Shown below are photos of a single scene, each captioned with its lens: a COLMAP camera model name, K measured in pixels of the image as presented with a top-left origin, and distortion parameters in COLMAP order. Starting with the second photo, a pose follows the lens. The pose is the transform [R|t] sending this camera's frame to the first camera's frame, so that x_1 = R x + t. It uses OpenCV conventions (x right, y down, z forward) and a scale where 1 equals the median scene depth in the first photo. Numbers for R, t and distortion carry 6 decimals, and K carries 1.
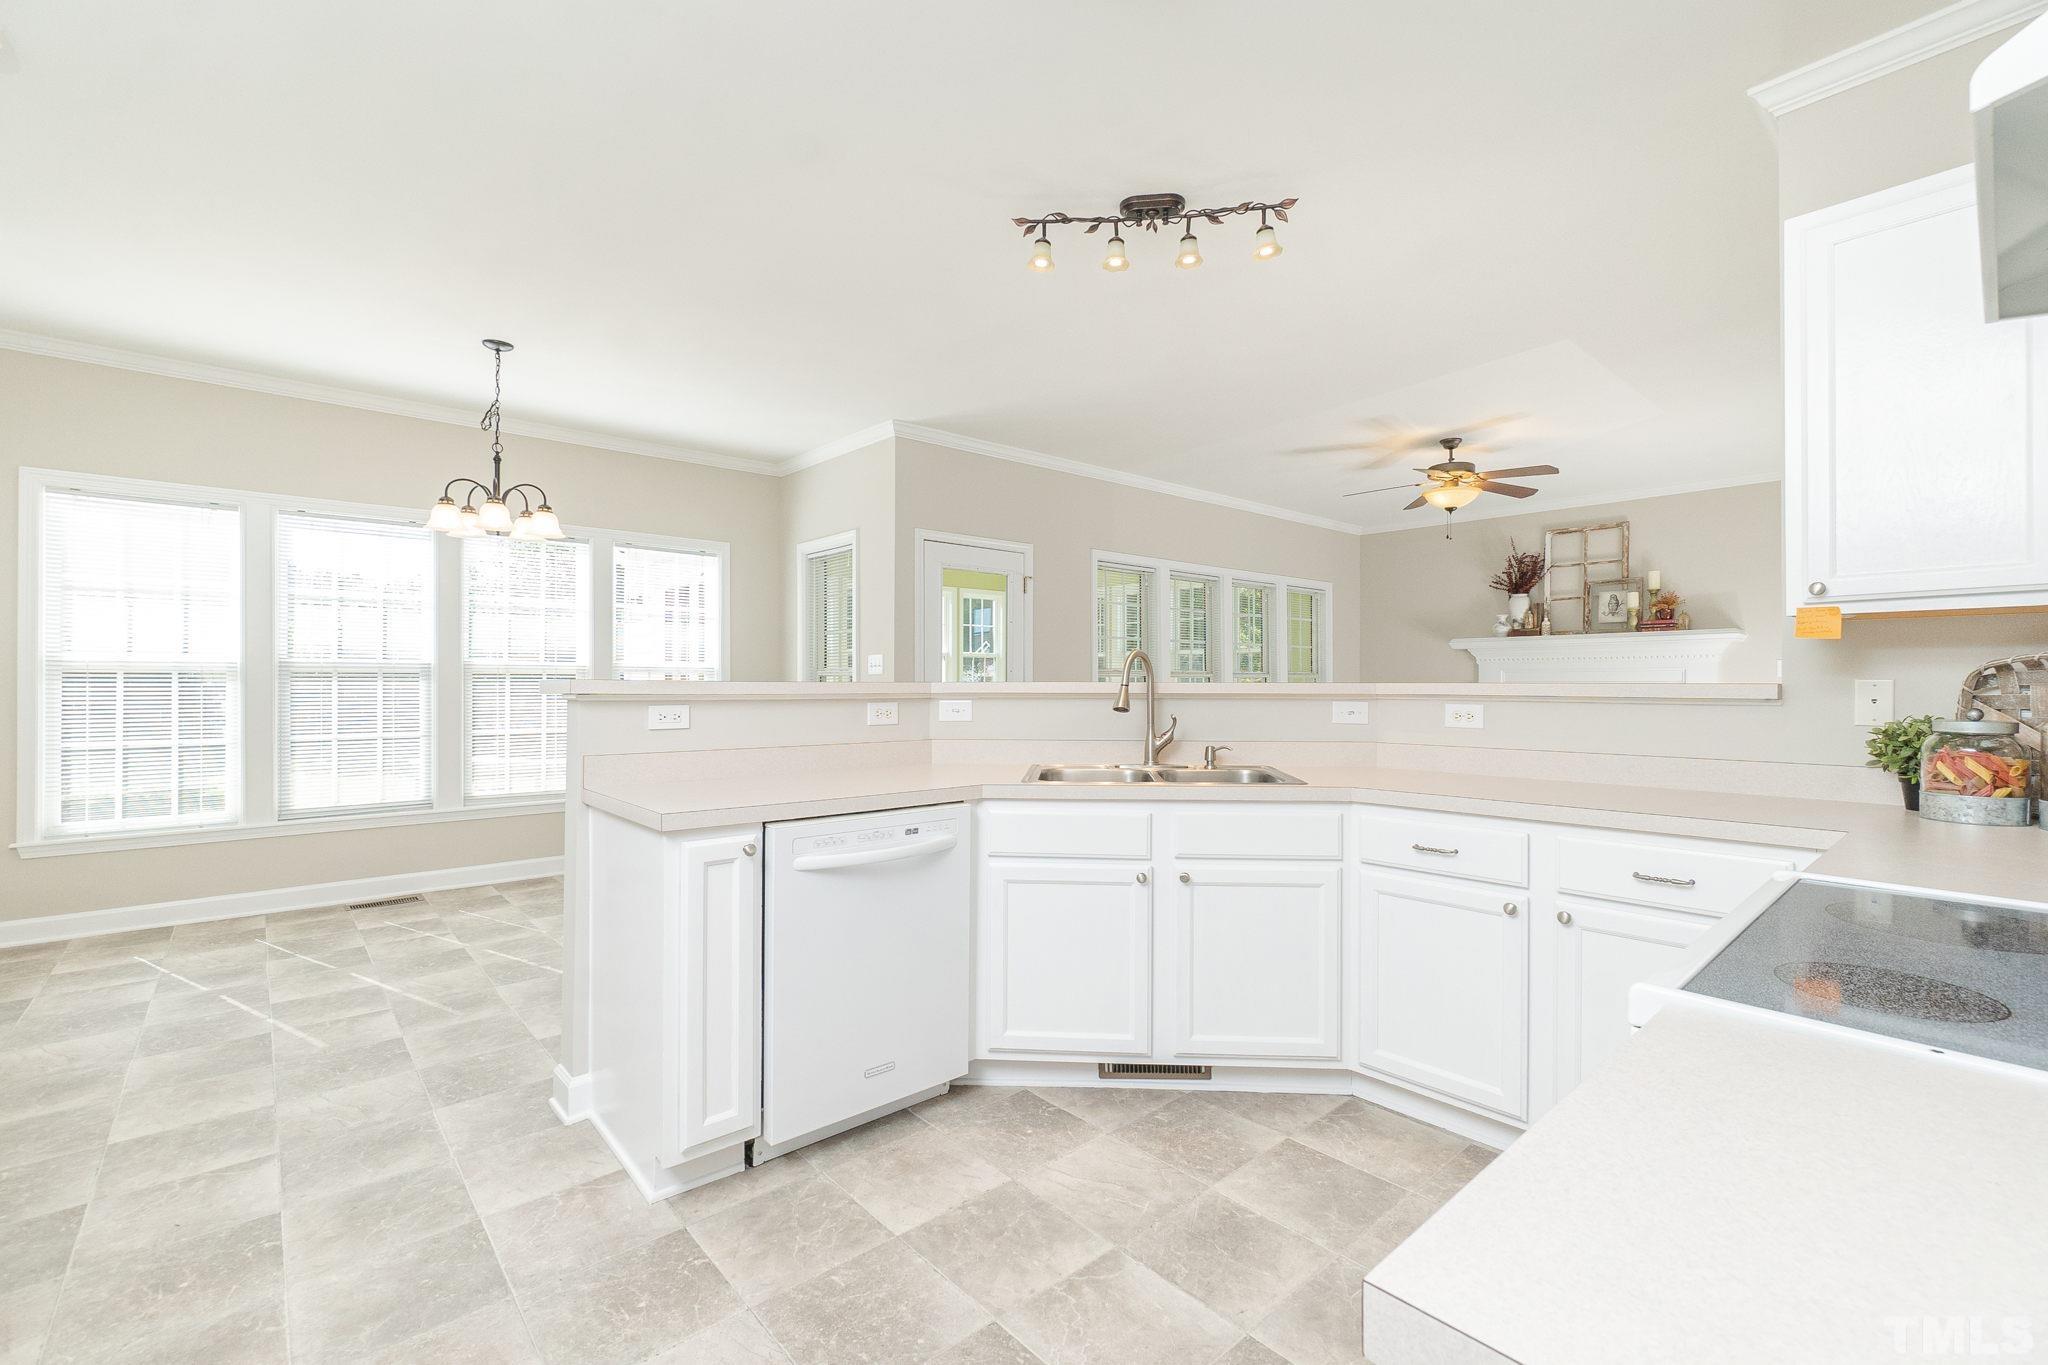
lens RADIAL K [[875.4, 0, 1034.8], [0, 875.4, 683.8], [0, 0, 1]] dist [-0.003530, 0.001003]
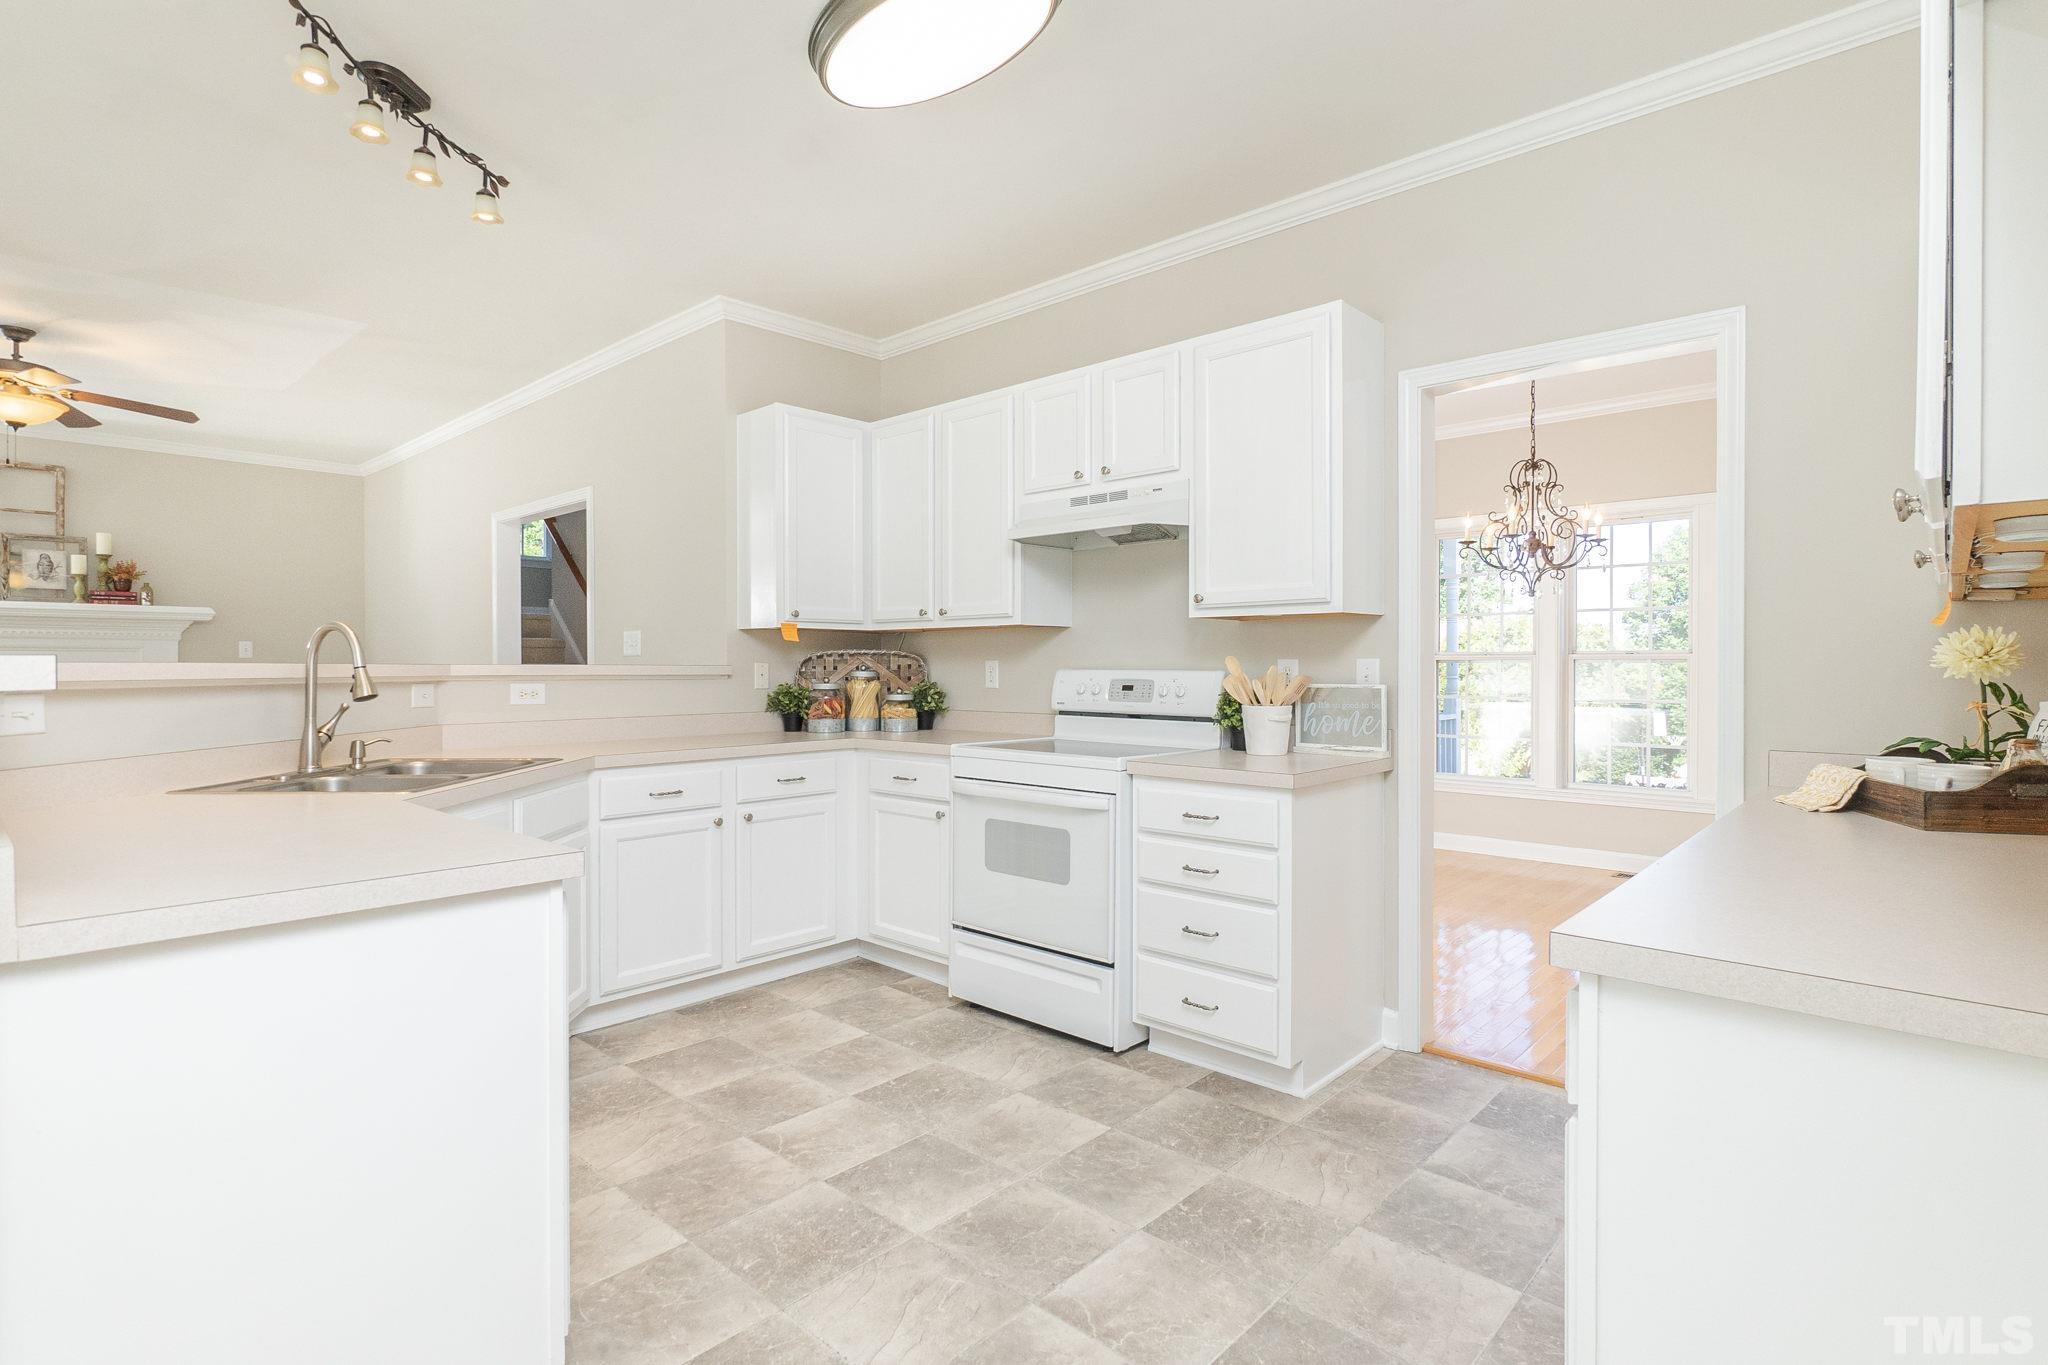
lens RADIAL K [[1001.7, 0, 1022.4], [0, 1001.7, 669.8], [0, 0, 1]] dist [-0.002359, 0.000107]
pose [[-0.094906, -0.003318, 0.995481, -0.543216], [-0.000957, 0.999994, 0.003242, 0.000633], [-0.995486, -0.000645, -0.094909, 0.313561]]
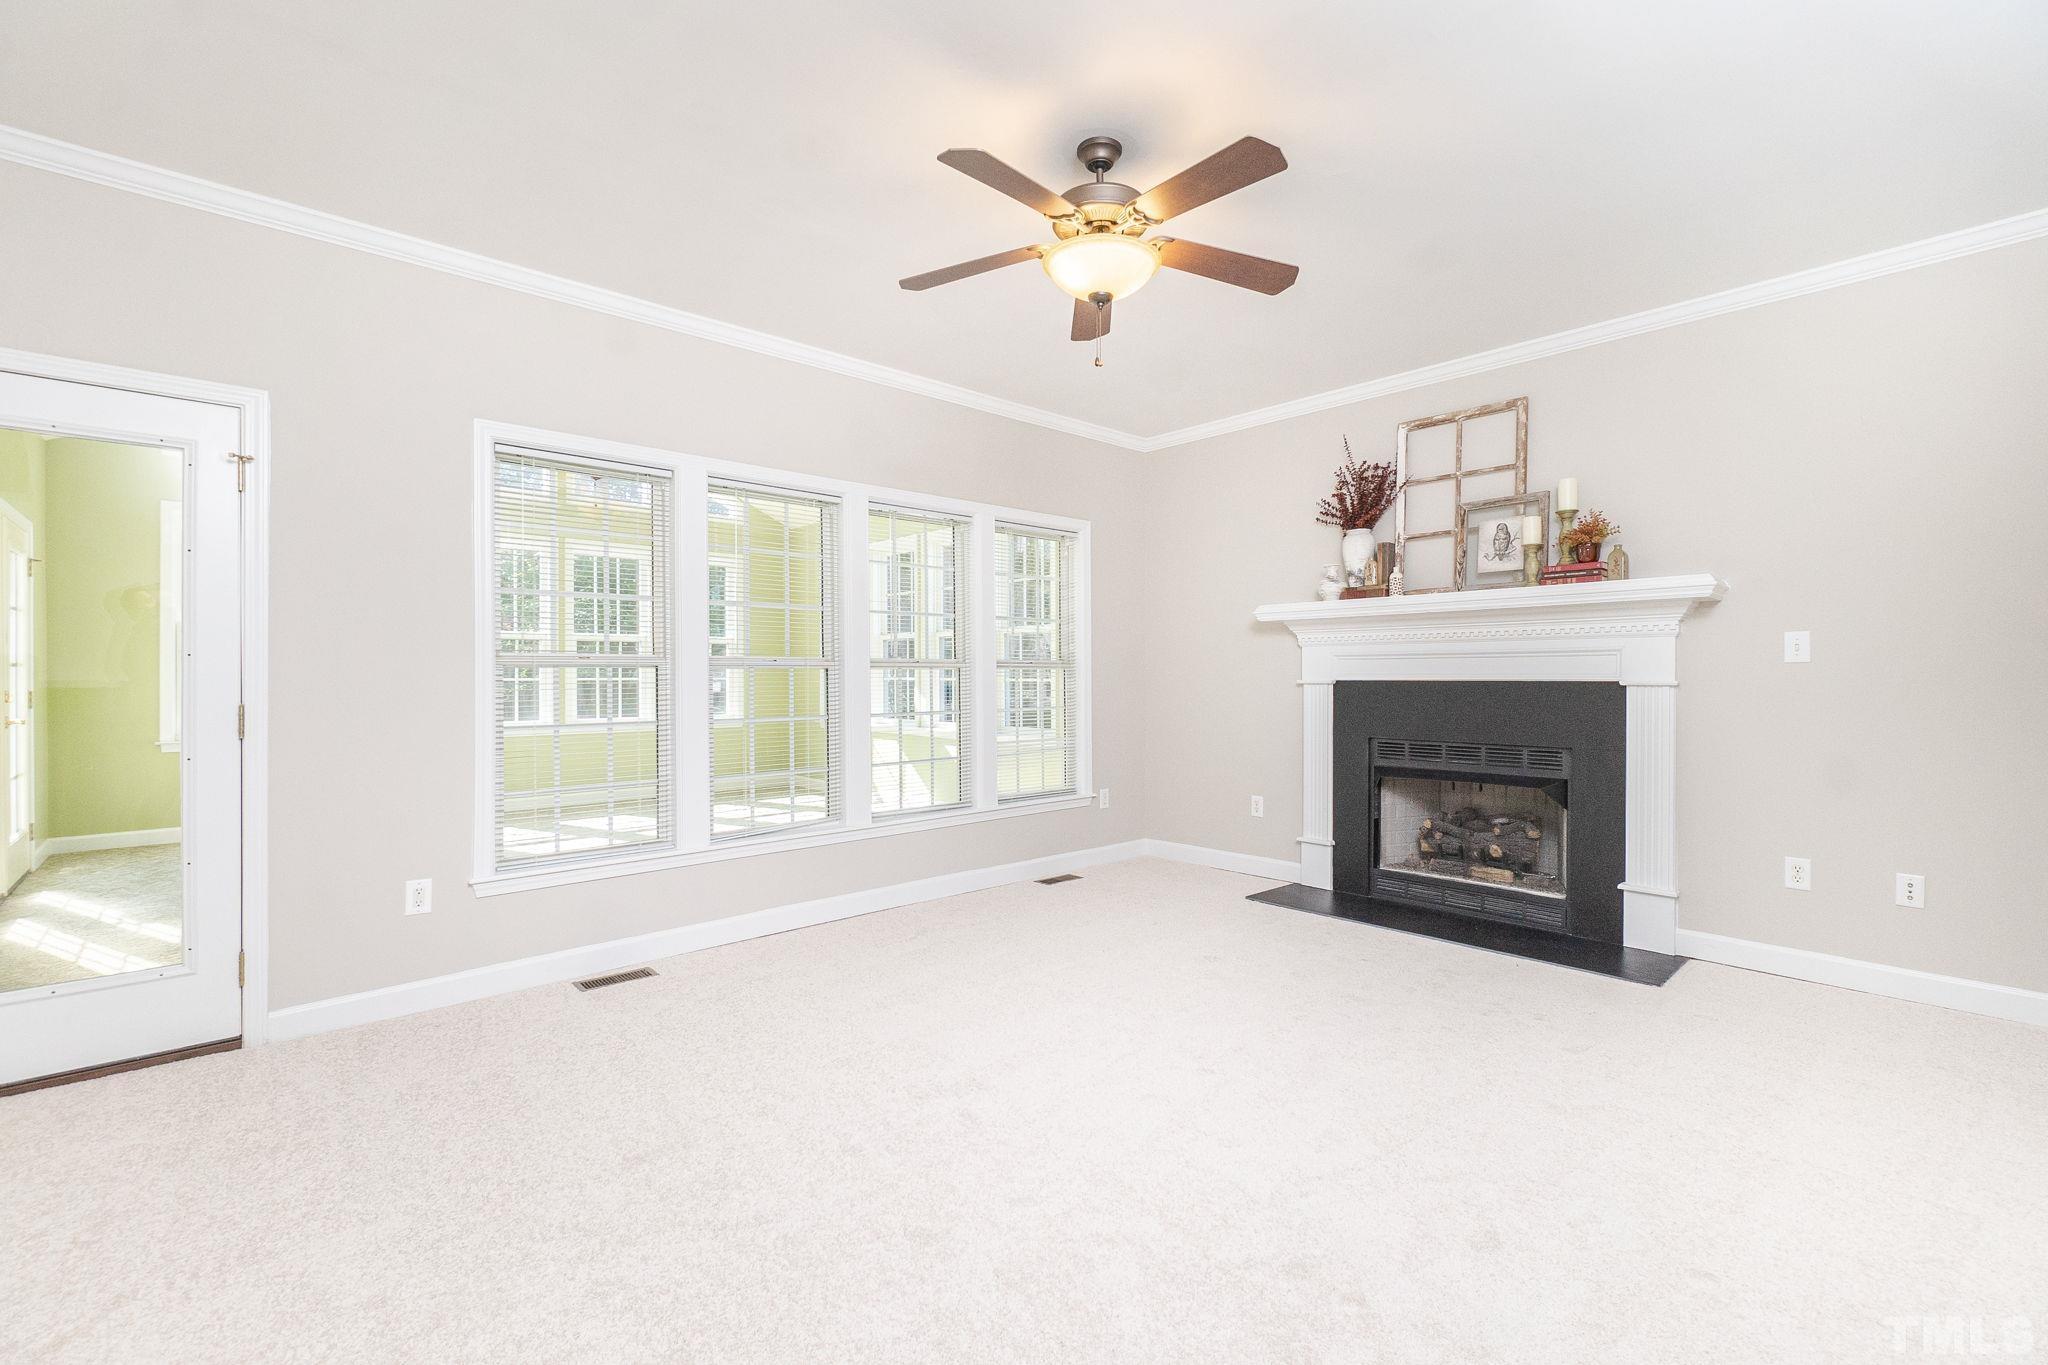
lens RADIAL K [[875.4, 0, 1028.2], [0, 875.4, 677.9], [0, 0, 1]] dist [-0.003530, 0.001003]
pose [[0.999767, -0.003670, 0.021276, 0.538004], [0.003634, 0.999992, 0.001725, -0.001973], [-0.021283, -0.001647, 0.999772, 0.683124]]
